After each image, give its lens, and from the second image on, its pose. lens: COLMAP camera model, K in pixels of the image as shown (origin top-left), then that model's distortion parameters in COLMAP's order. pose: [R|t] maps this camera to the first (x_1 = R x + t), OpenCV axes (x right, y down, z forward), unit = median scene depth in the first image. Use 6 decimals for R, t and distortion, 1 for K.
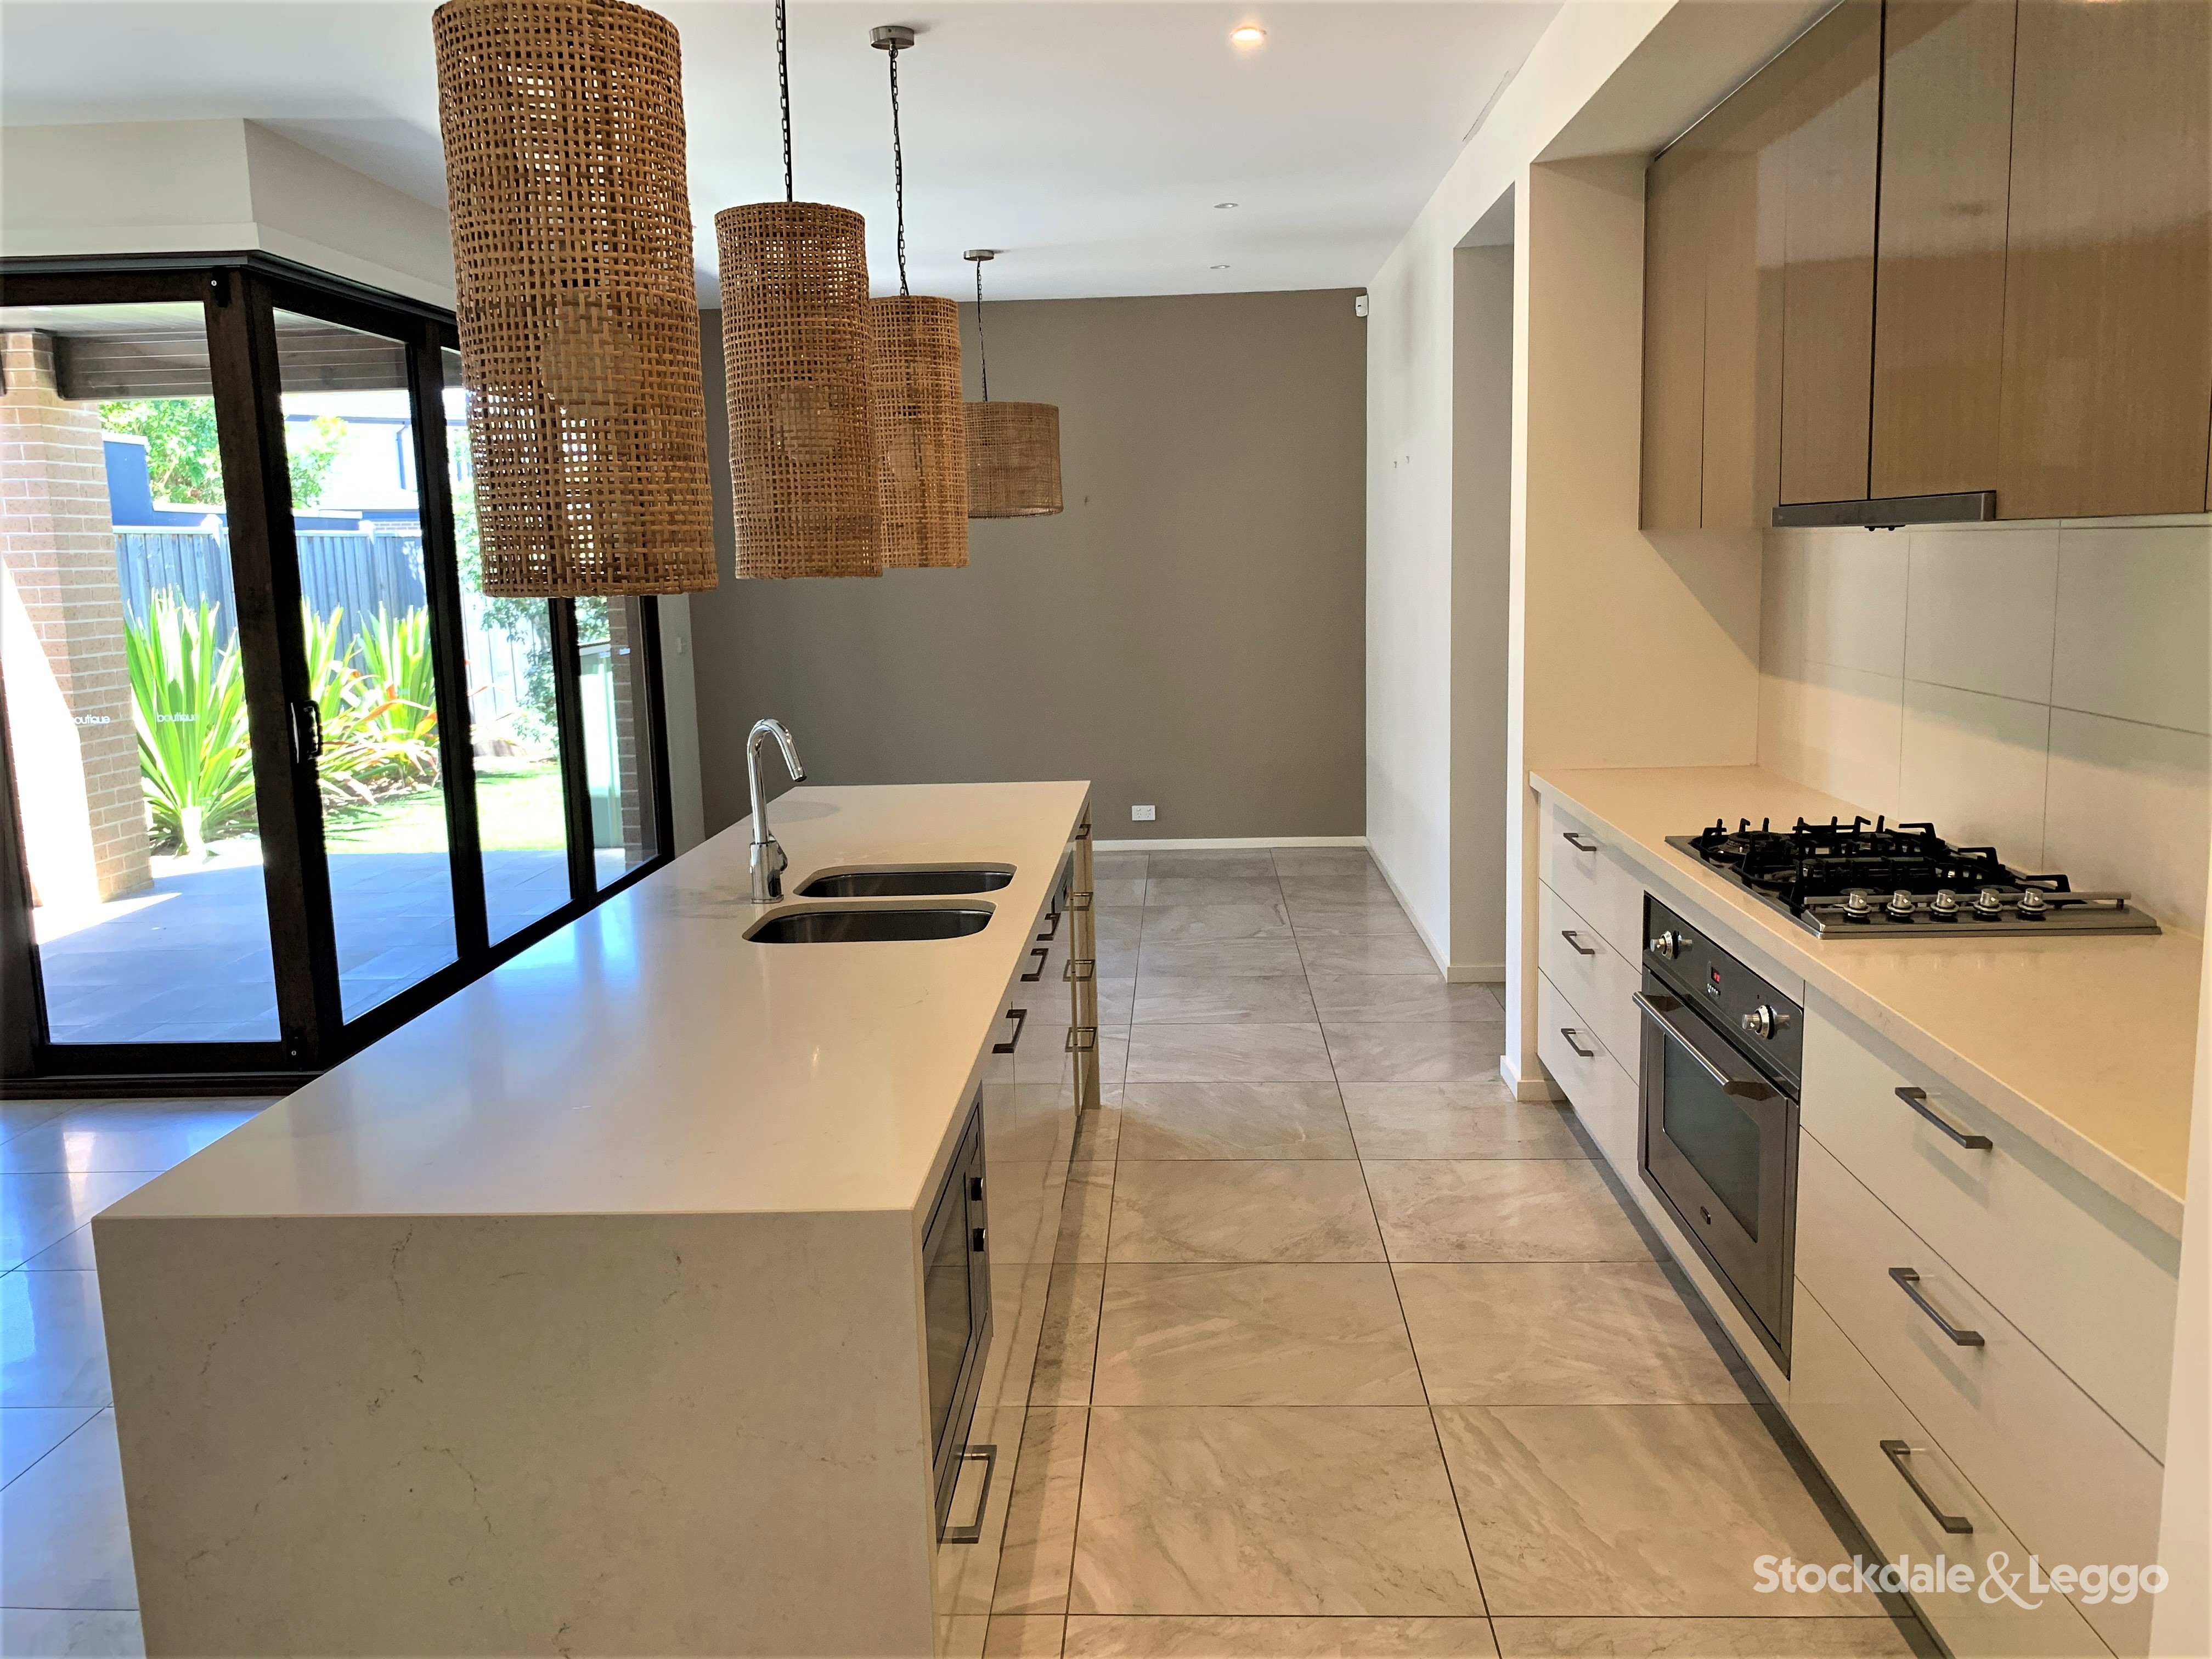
lens RADIAL K [[1697.3, 0, 1127.1], [0, 1697.3, 838.2], [0, 0, 1]] dist [0.018987, -0.025912]
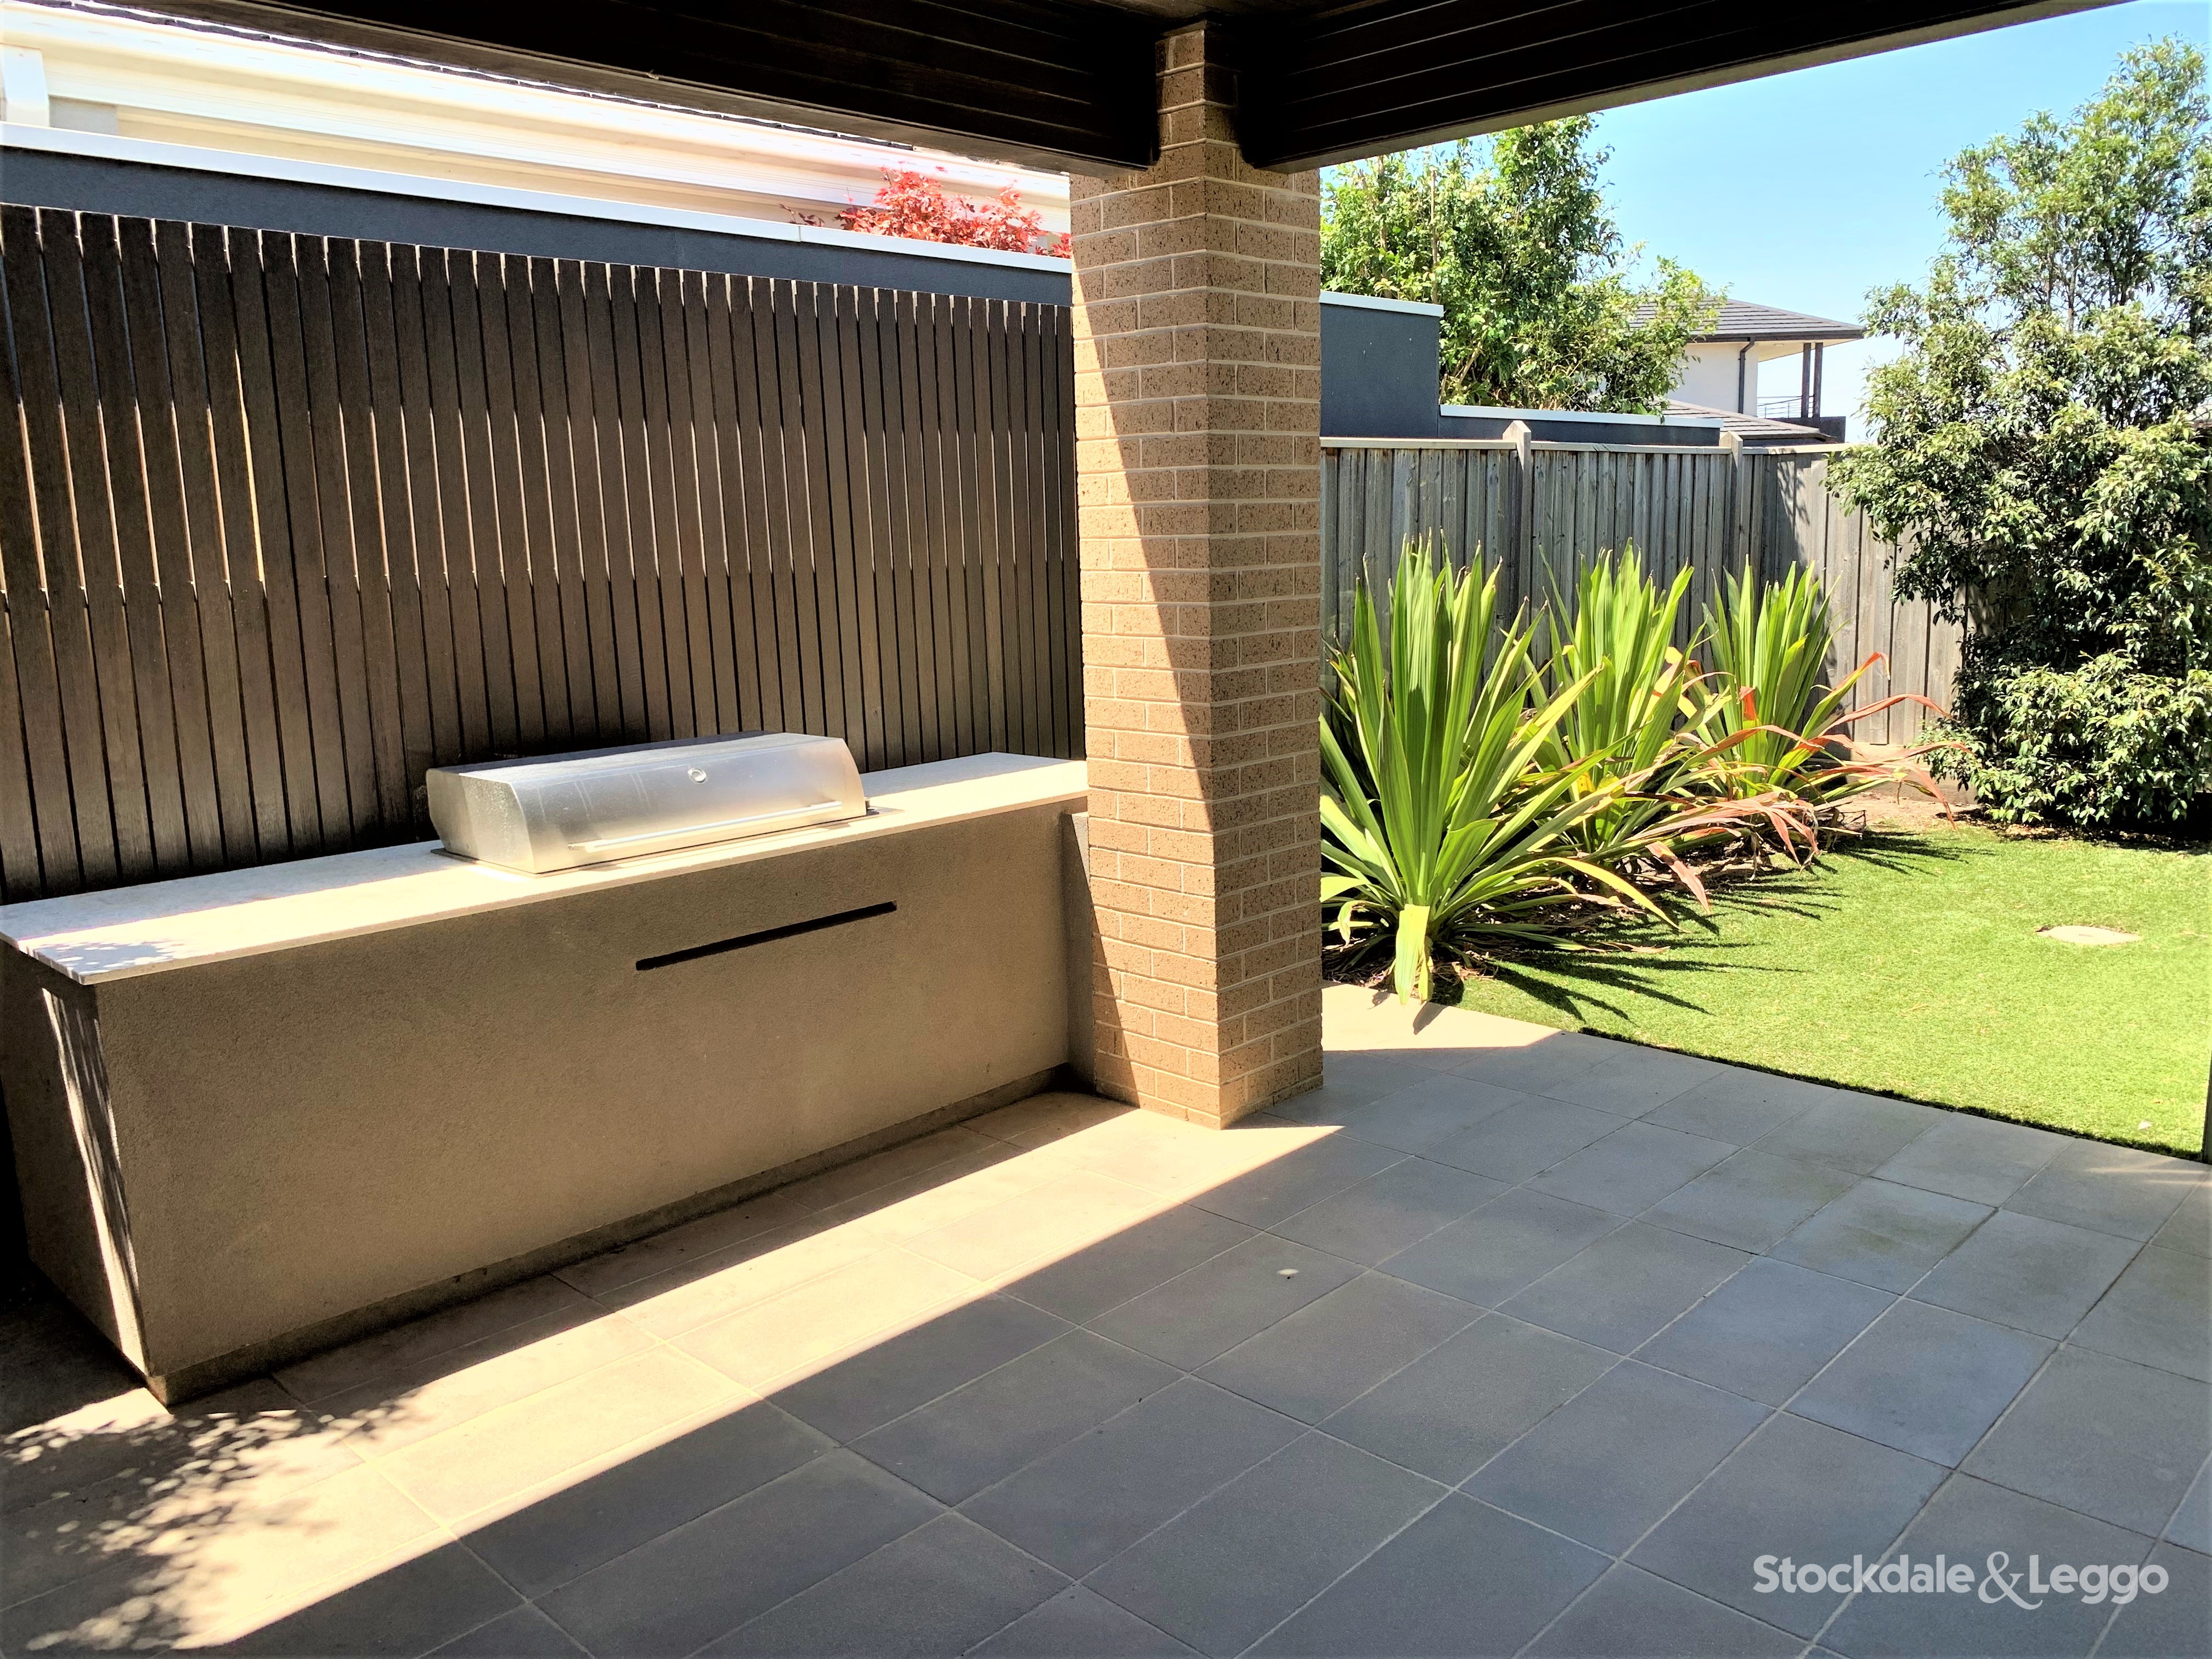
lens RADIAL K [[1697.3, 0, 1104.3], [0, 1697.3, 810.0], [0, 0, 1]] dist [0.018987, -0.025912]
pose [[0.742341, 0.118088, -0.659534, -0.294373], [-0.104236, 0.992716, 0.060419, -0.090981], [0.661865, 0.023896, 0.749242, 0.583658]]
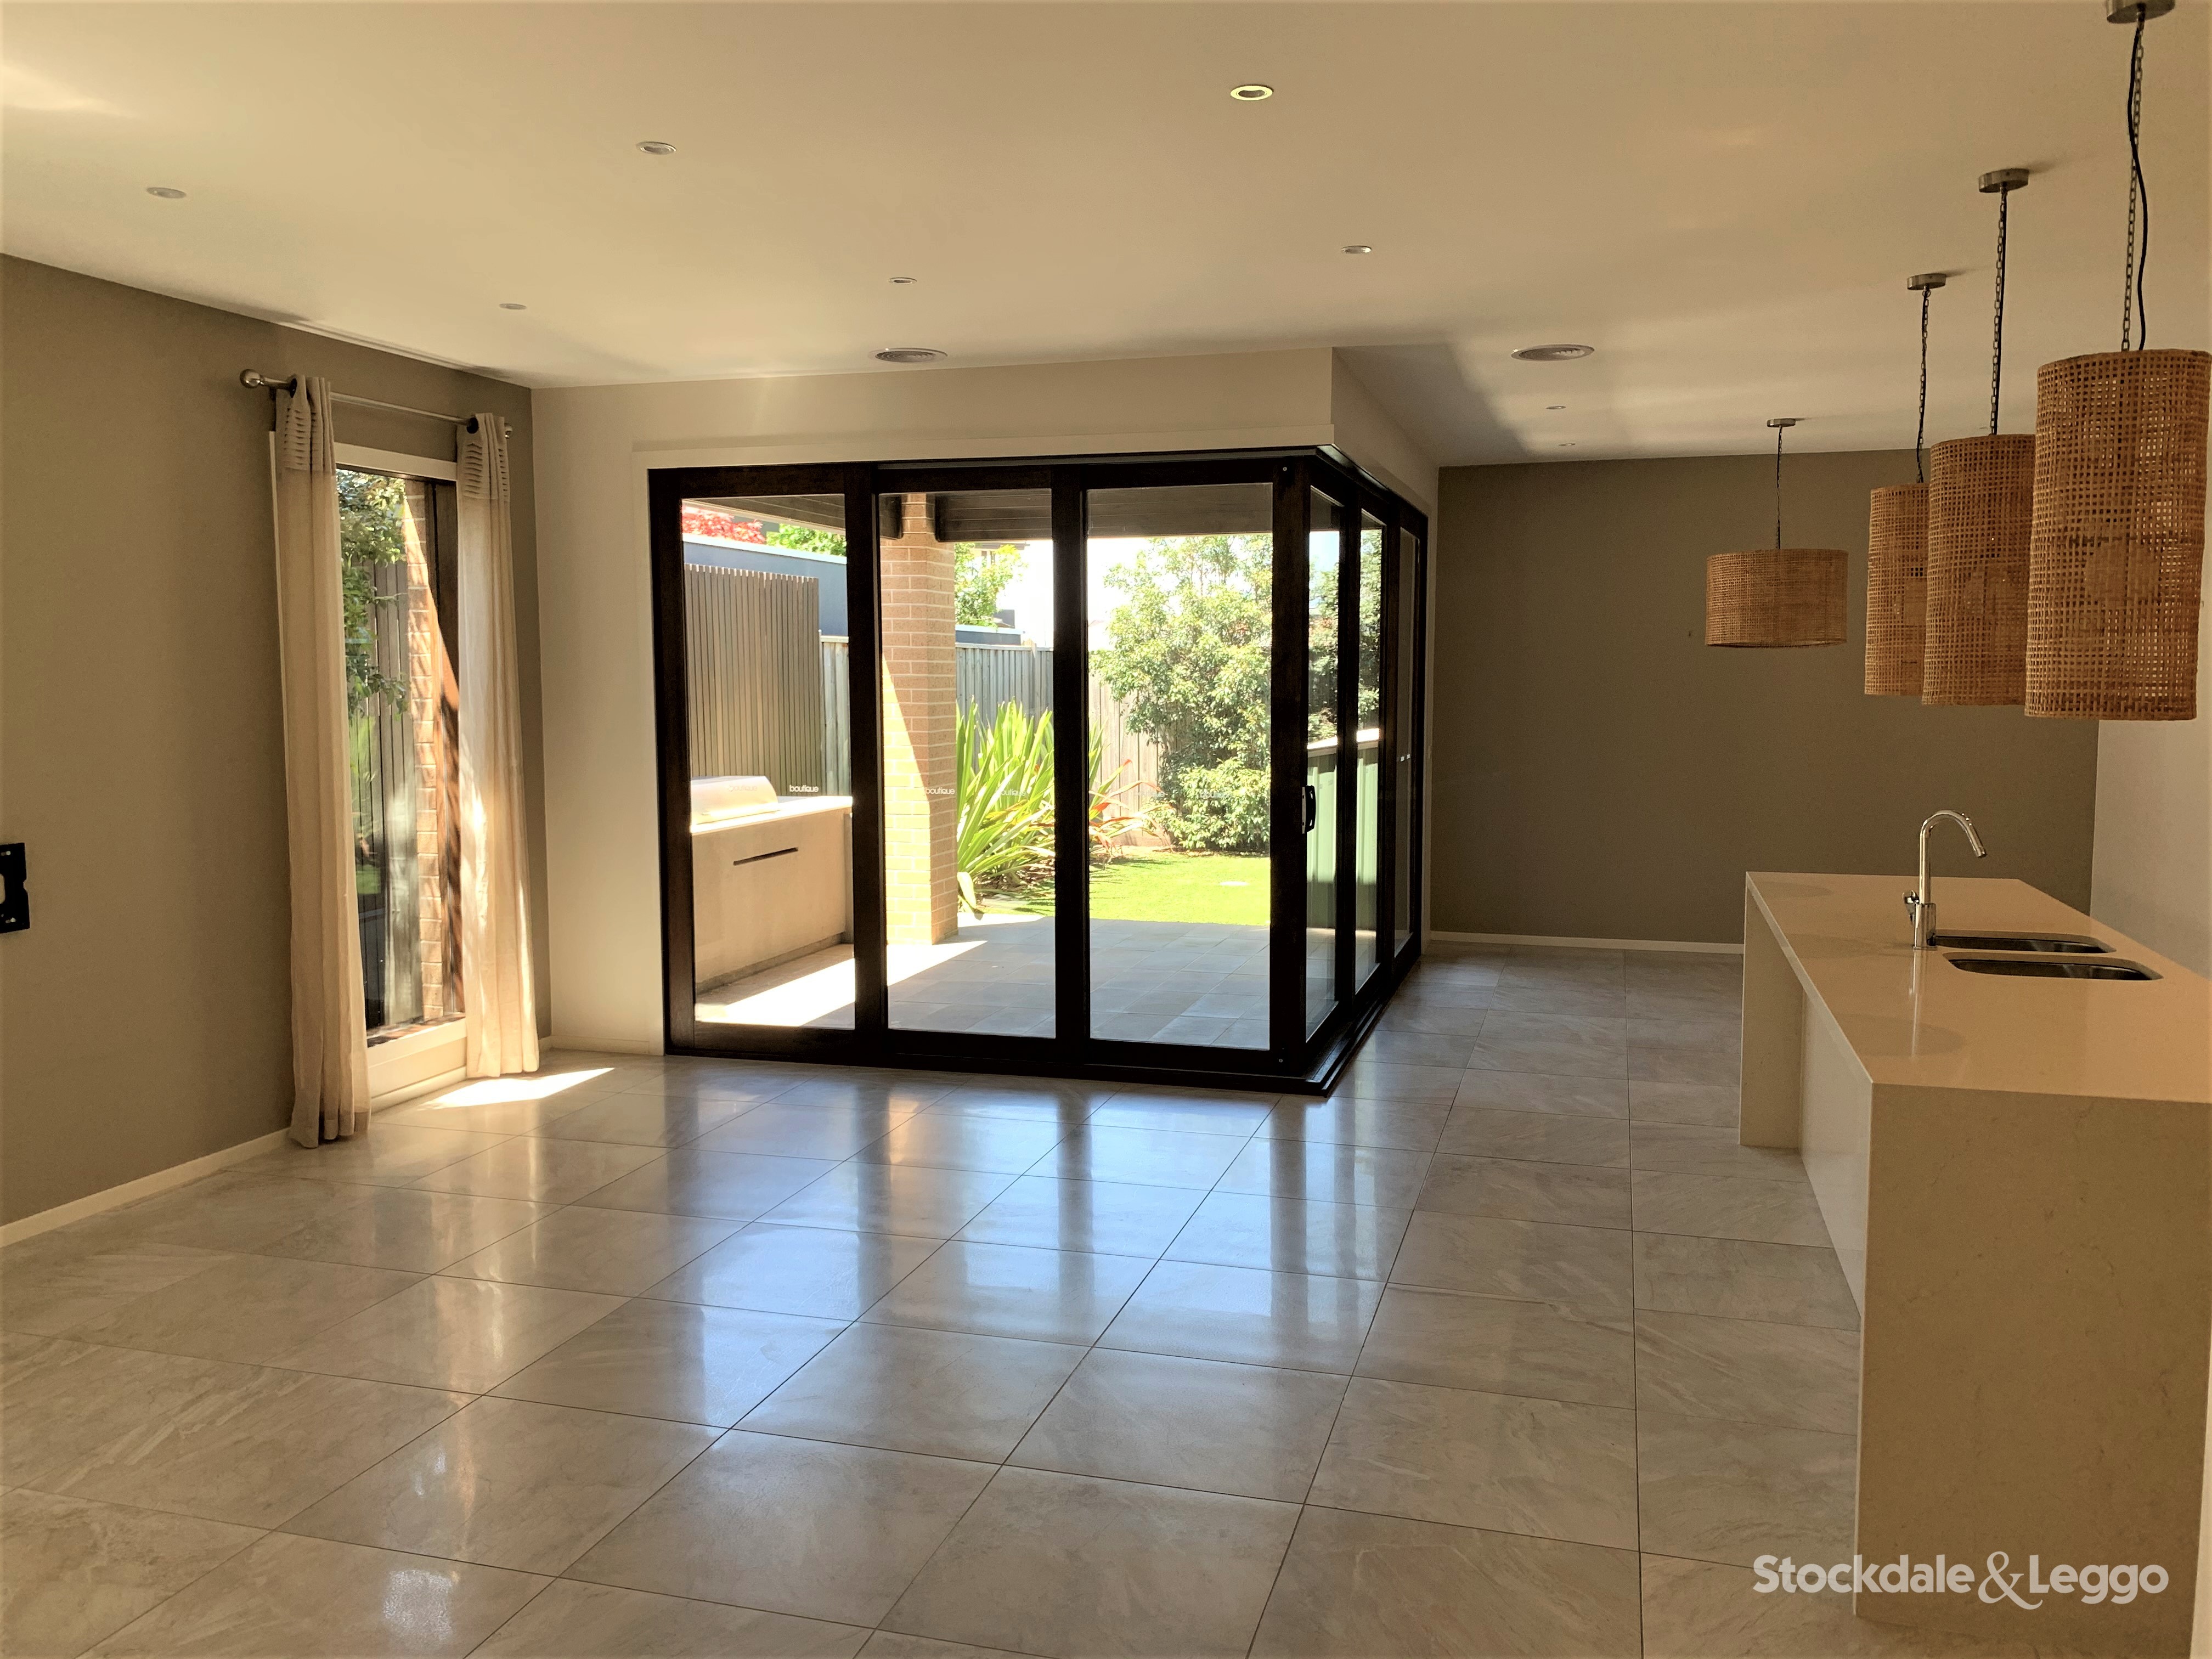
lens RADIAL K [[1697.3, 0, 1096.4], [0, 1697.3, 846.4], [0, 0, 1]] dist [0.018987, -0.025912]
pose [[0.966303, 0.047342, -0.253018, -0.182158], [-0.063044, 0.996532, -0.054313, 0.026620], [0.249569, 0.068434, 0.965936, -0.162457]]
